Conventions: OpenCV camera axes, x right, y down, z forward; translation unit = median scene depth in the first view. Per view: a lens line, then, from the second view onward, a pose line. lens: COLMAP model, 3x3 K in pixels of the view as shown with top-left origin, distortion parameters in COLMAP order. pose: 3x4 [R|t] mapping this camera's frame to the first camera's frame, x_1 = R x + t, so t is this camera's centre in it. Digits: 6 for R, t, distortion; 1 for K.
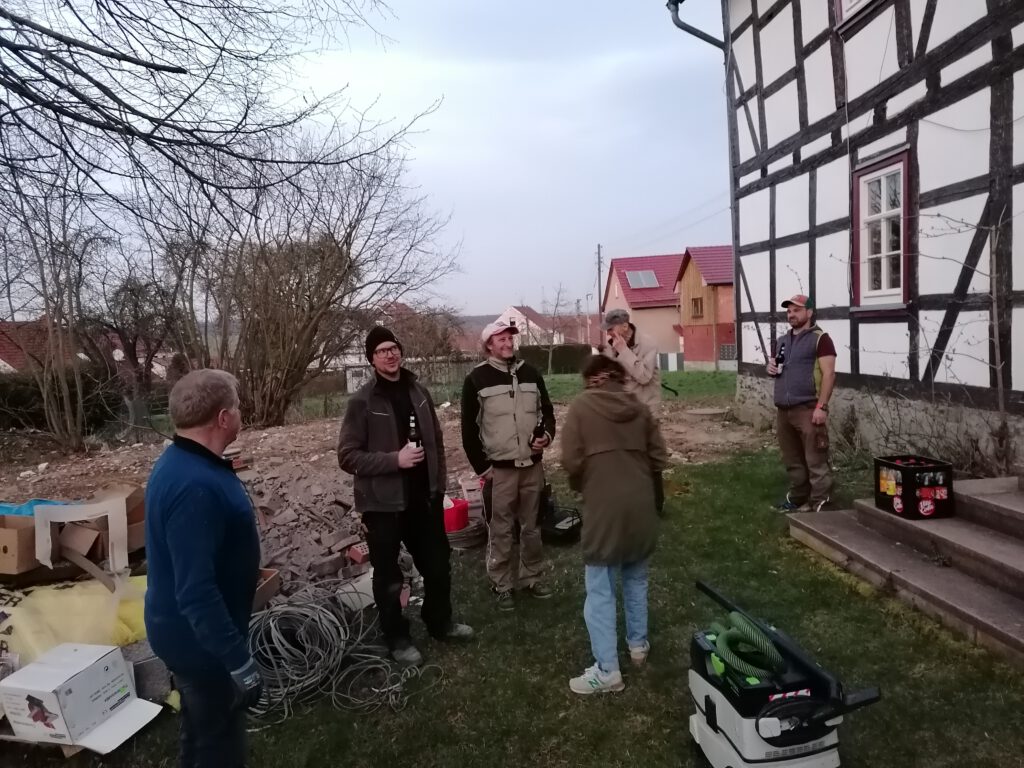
lens RADIAL K [[808.8, 0, 541.9], [0, 808.8, 386.3], [0, 0, 1]] dist [0.114929, -0.137543]
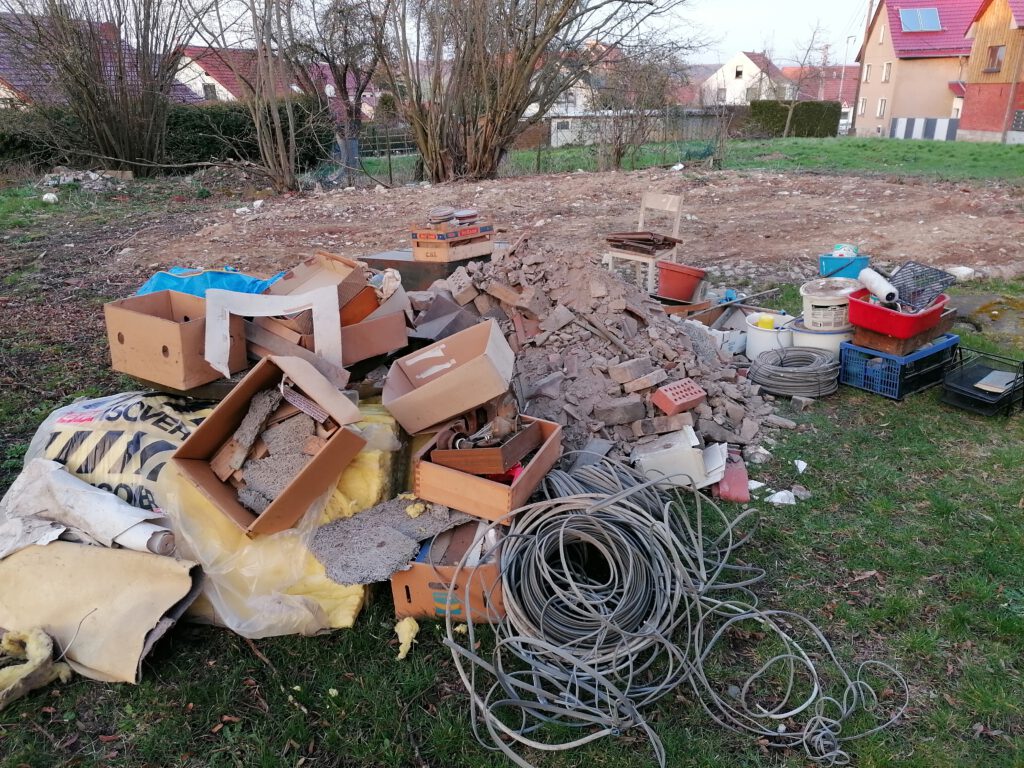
lens RADIAL K [[808.8, 0, 541.9], [0, 808.8, 386.3], [0, 0, 1]] dist [0.114929, -0.137543]
pose [[0.970951, 0.124263, -0.204484, -0.062149], [-0.061812, 0.955829, 0.287349, 0.005697], [0.231158, -0.266362, 0.935744, 0.124977]]
